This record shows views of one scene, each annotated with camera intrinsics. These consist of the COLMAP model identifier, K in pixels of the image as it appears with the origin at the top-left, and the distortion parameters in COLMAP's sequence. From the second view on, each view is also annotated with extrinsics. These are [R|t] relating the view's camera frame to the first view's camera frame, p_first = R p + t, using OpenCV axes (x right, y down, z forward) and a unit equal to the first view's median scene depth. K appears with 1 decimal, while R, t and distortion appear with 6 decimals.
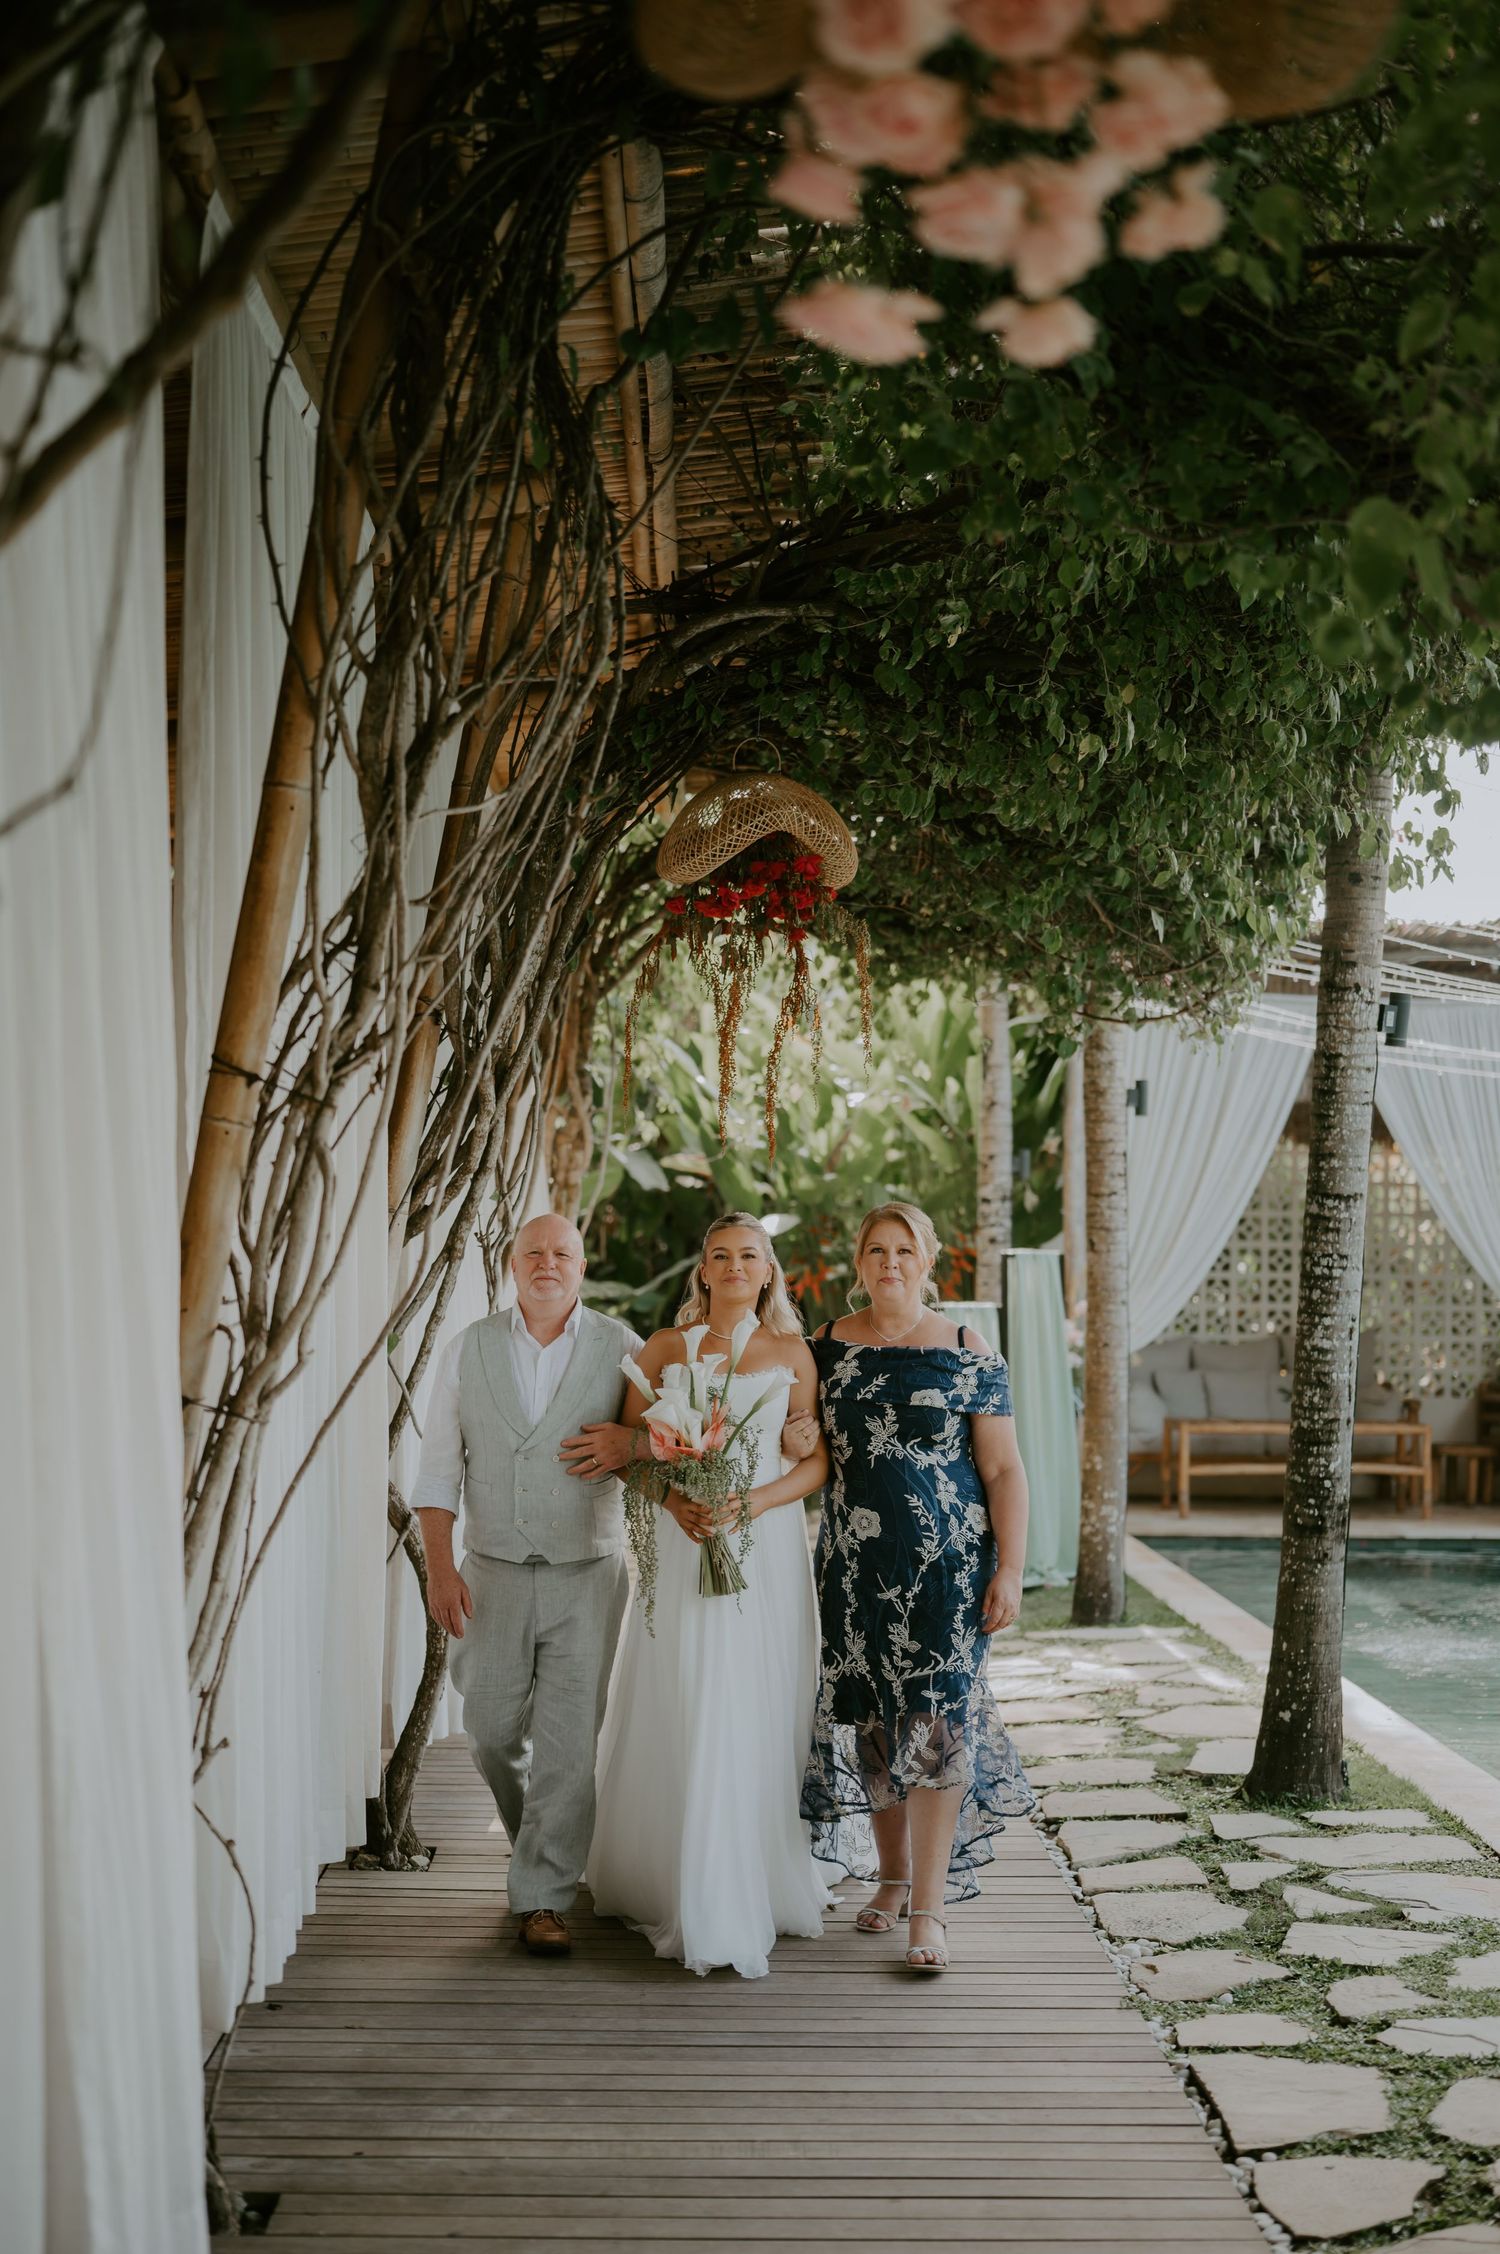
lens RADIAL K [[3310.6, 0, 750.0], [0, 3310.6, 1127.0], [0, 0, 1]] dist [0.018304, -0.066525]
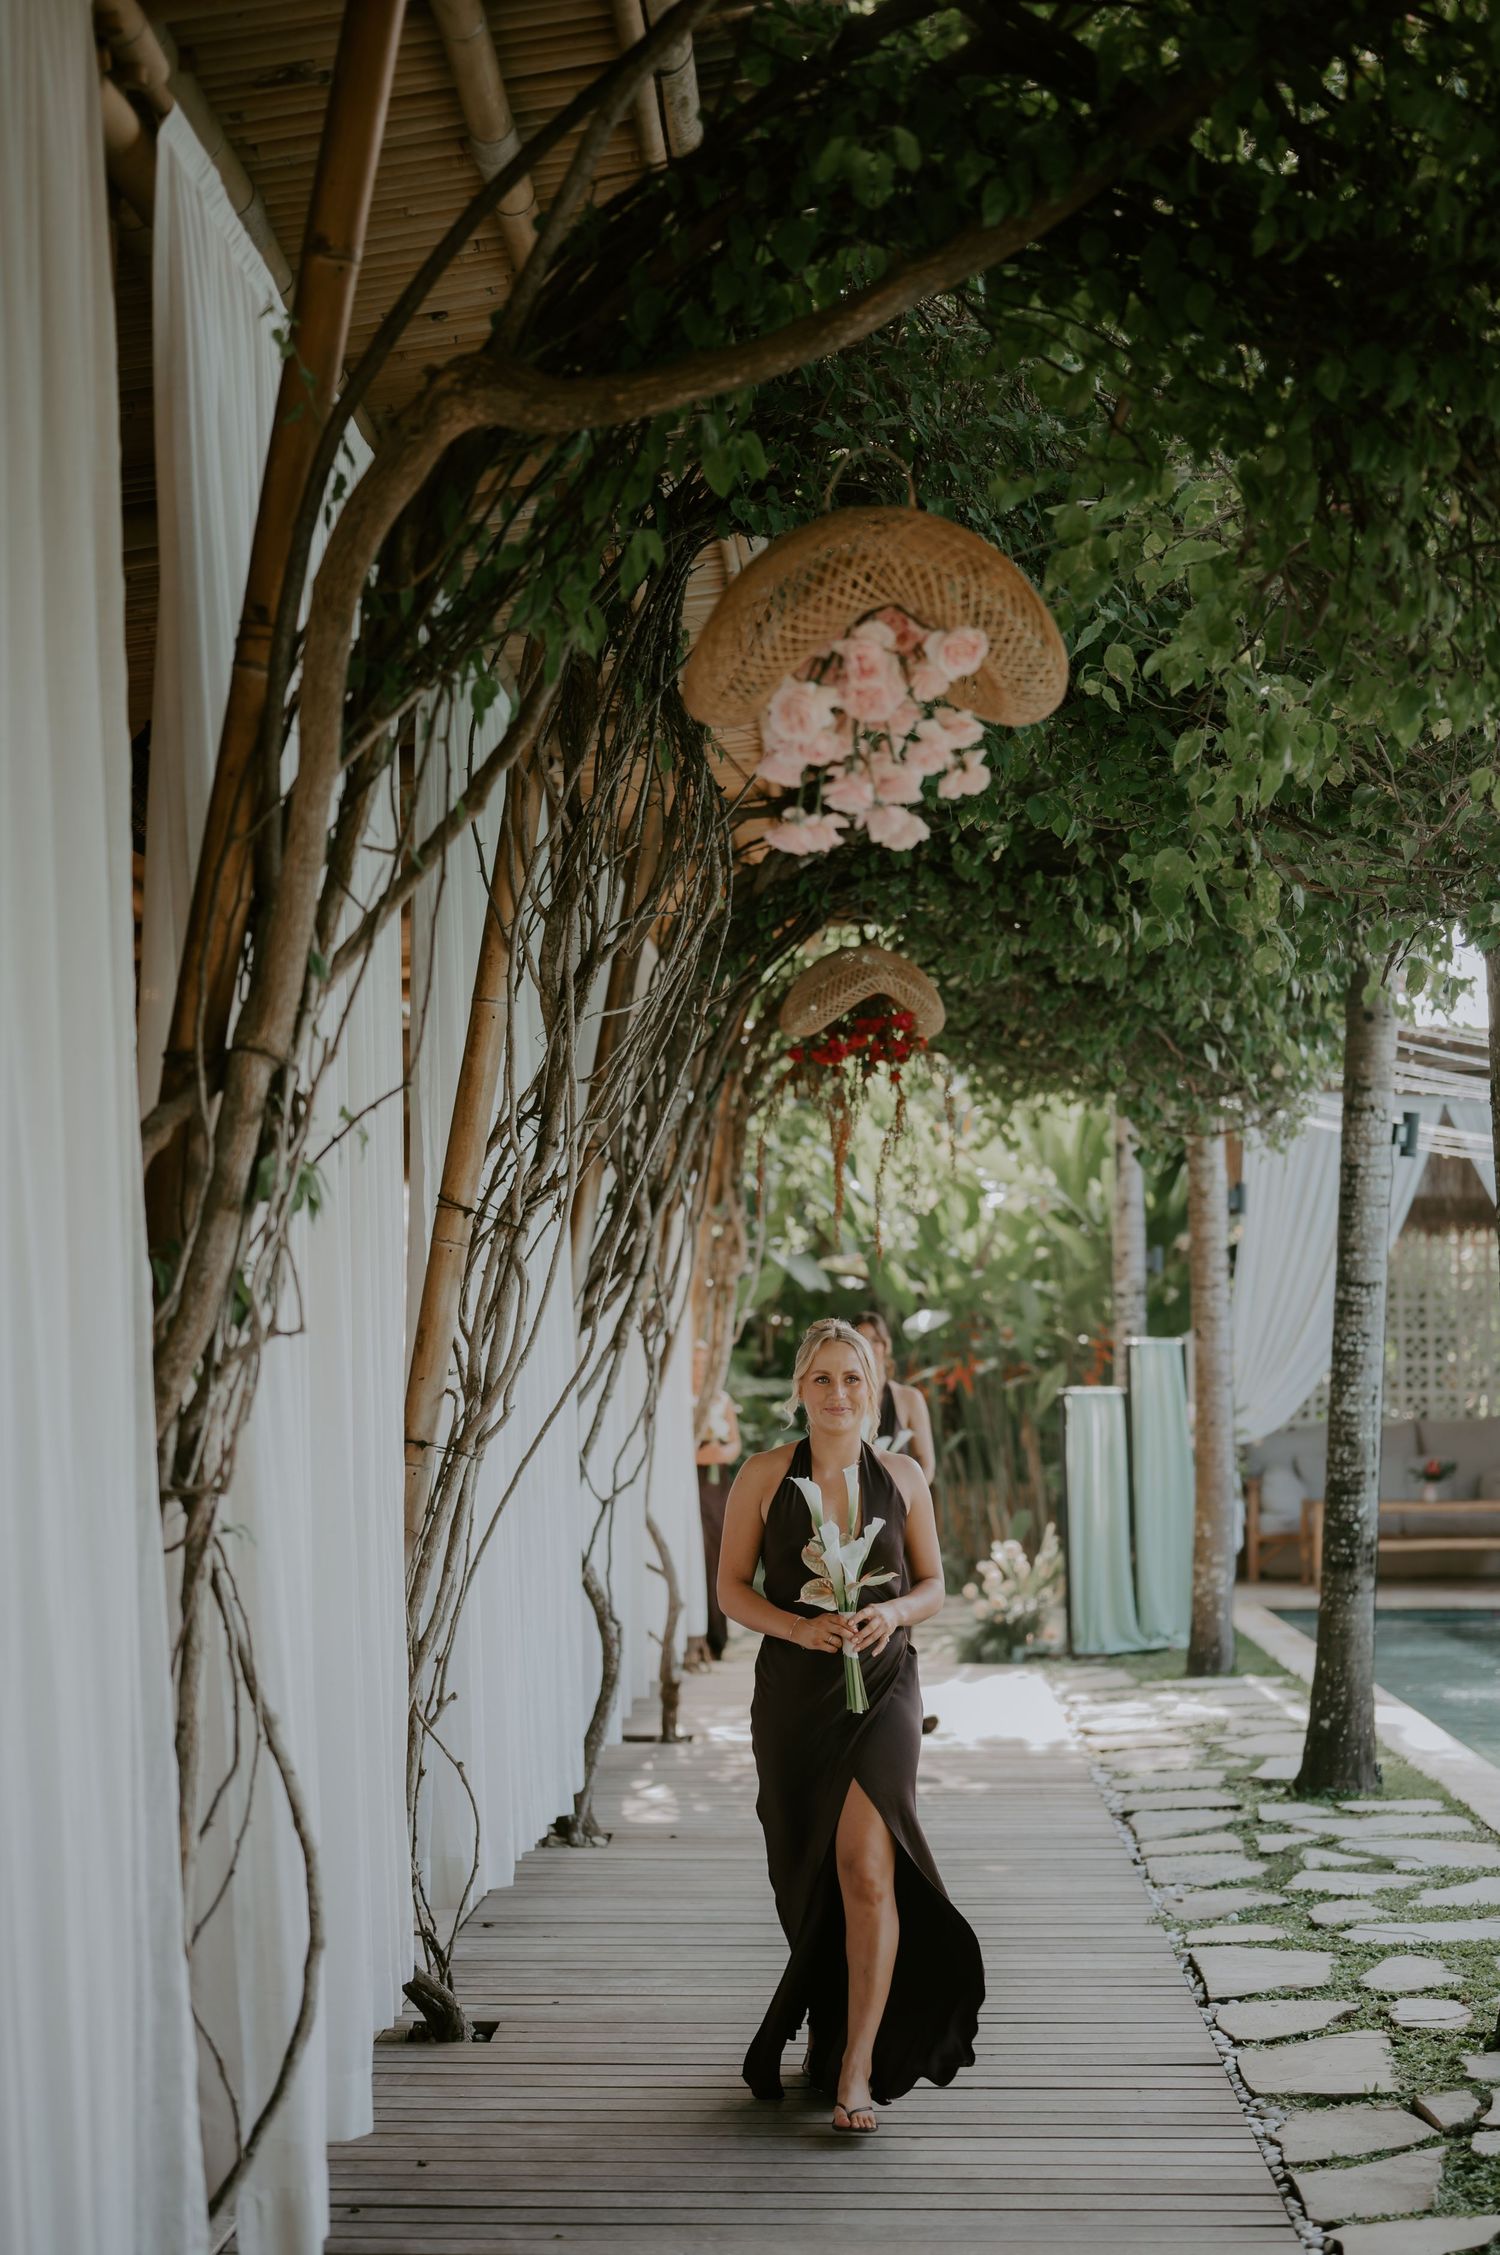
lens RADIAL K [[3166.5, 0, 761.1], [0, 3166.5, 1130.8], [0, 0, 1]] dist [0.009806, -0.037423]
pose [[0.998790, -0.019069, -0.045340, 0.017726], [0.017640, 0.999341, -0.031710, -0.002155], [0.045914, 0.030871, 0.998468, -0.169908]]
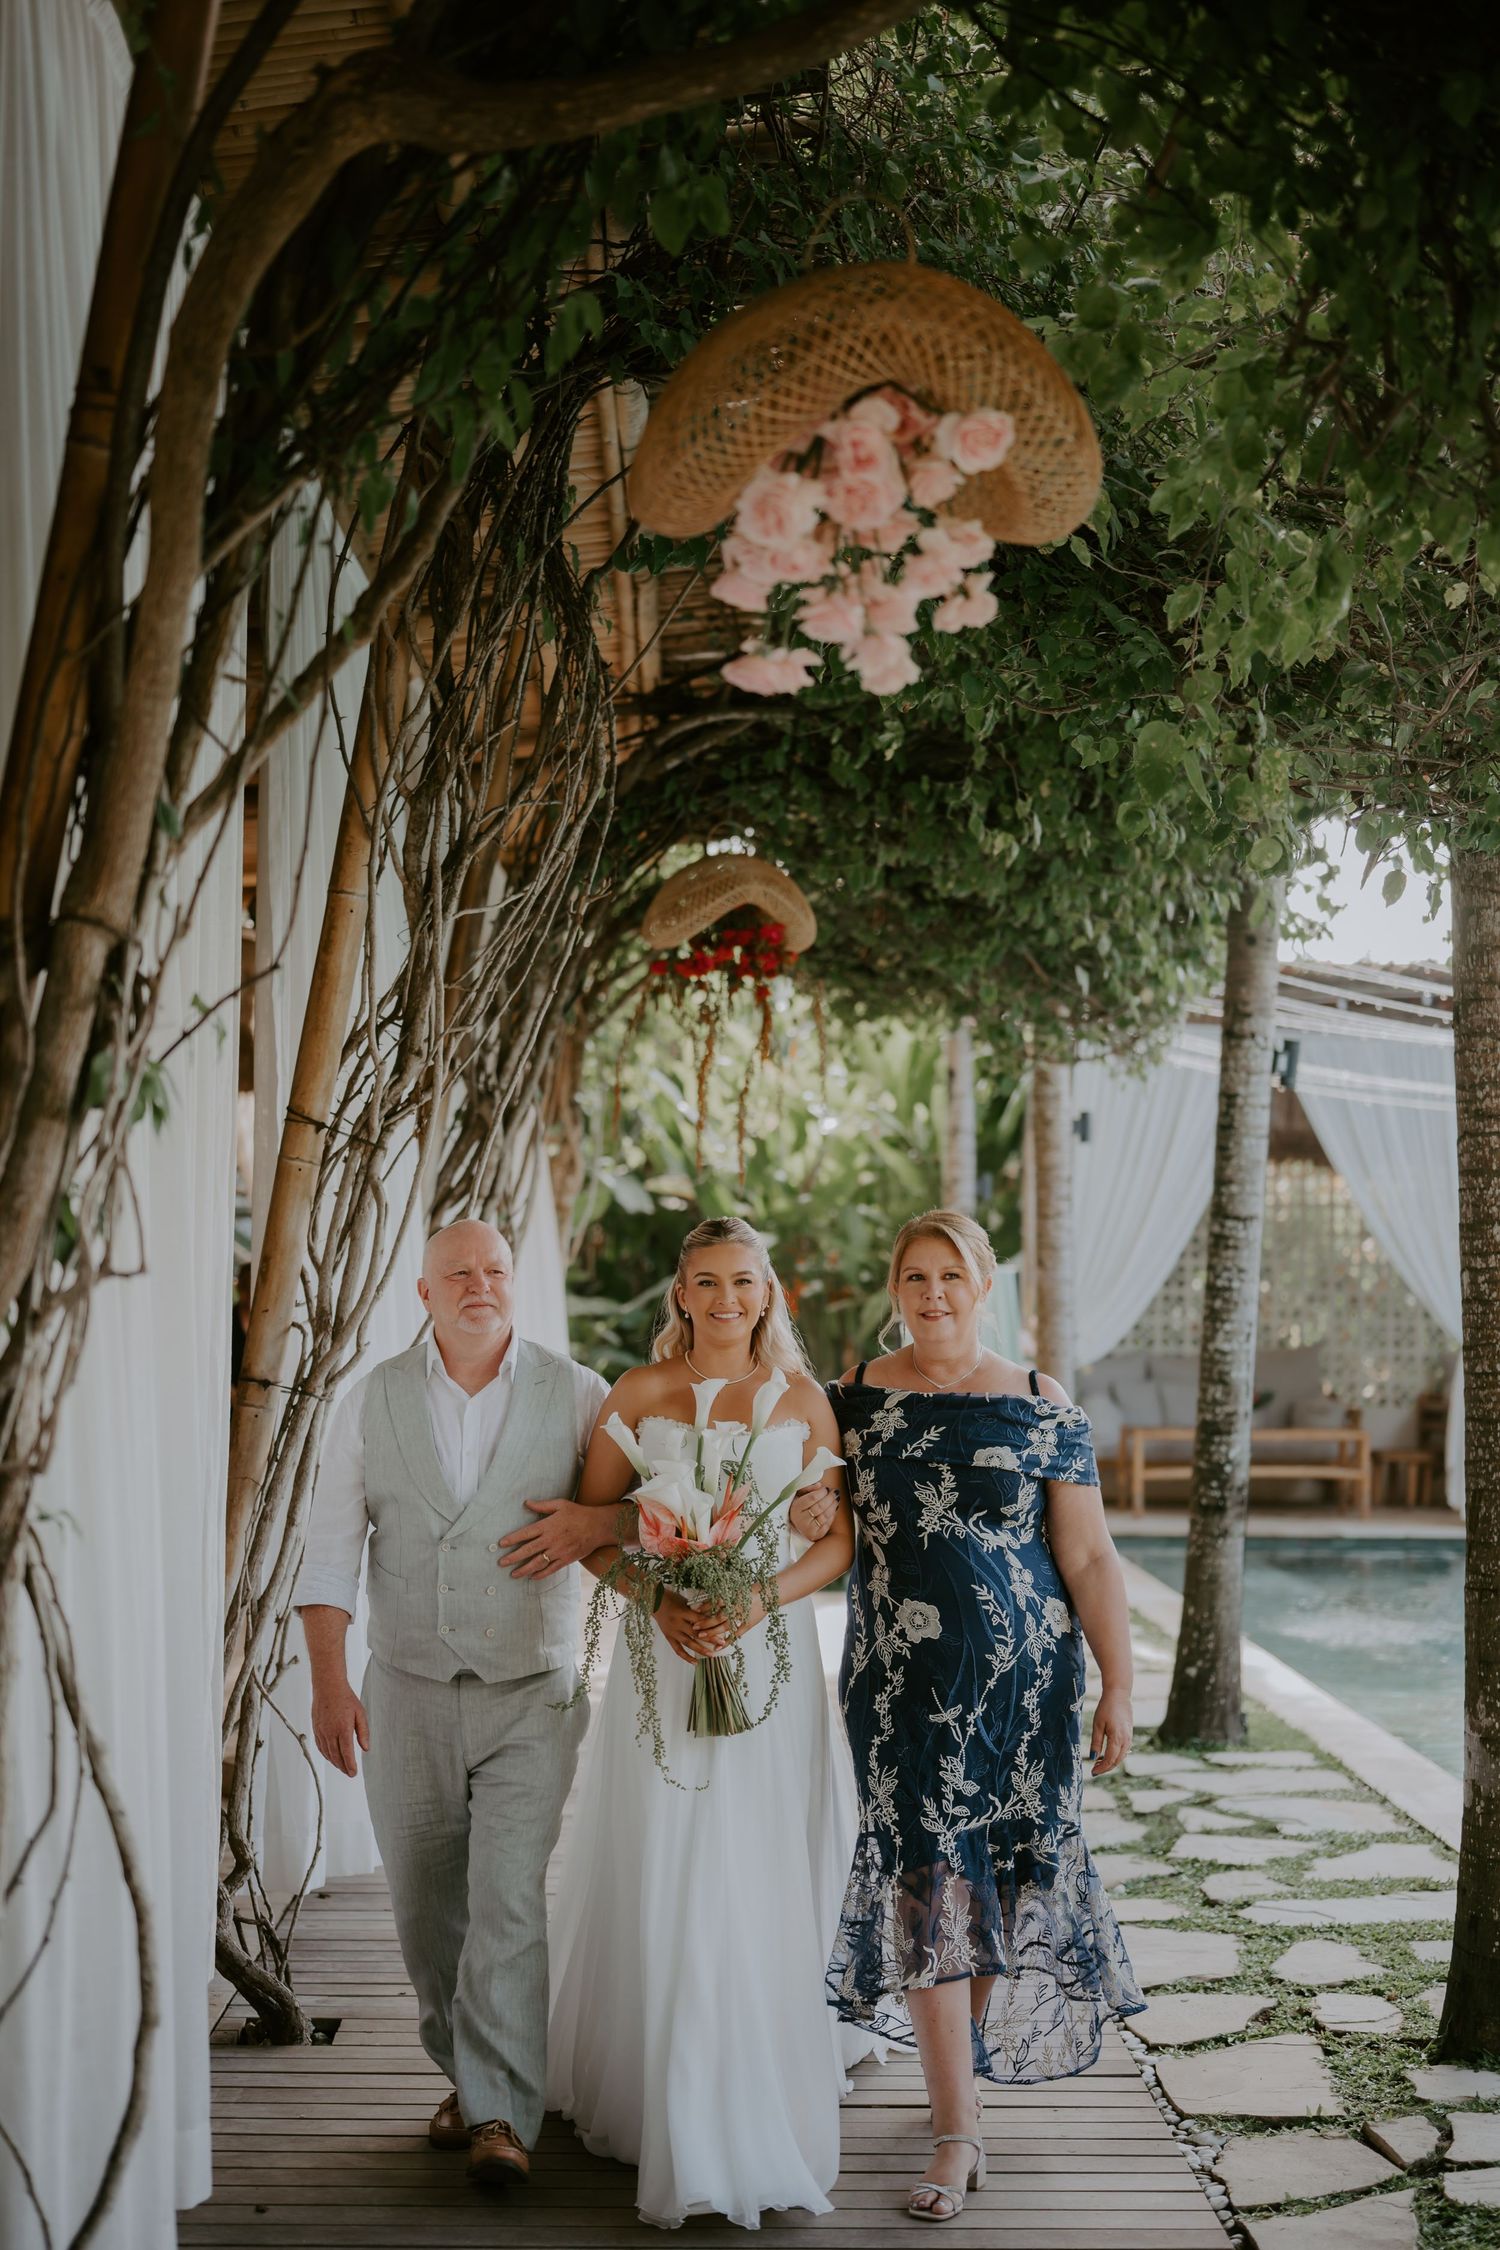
lens RADIAL K [[3143.8, 0, 750.0], [0, 3143.8, 1125.0], [0, 0, 1]] dist [0.023397, -0.134508]
pose [[0.999981, -0.001123, 0.006120, 0.002867], [0.001174, 0.999964, -0.008396, -0.002562], [-0.006110, 0.008403, 0.999946, -0.101139]]
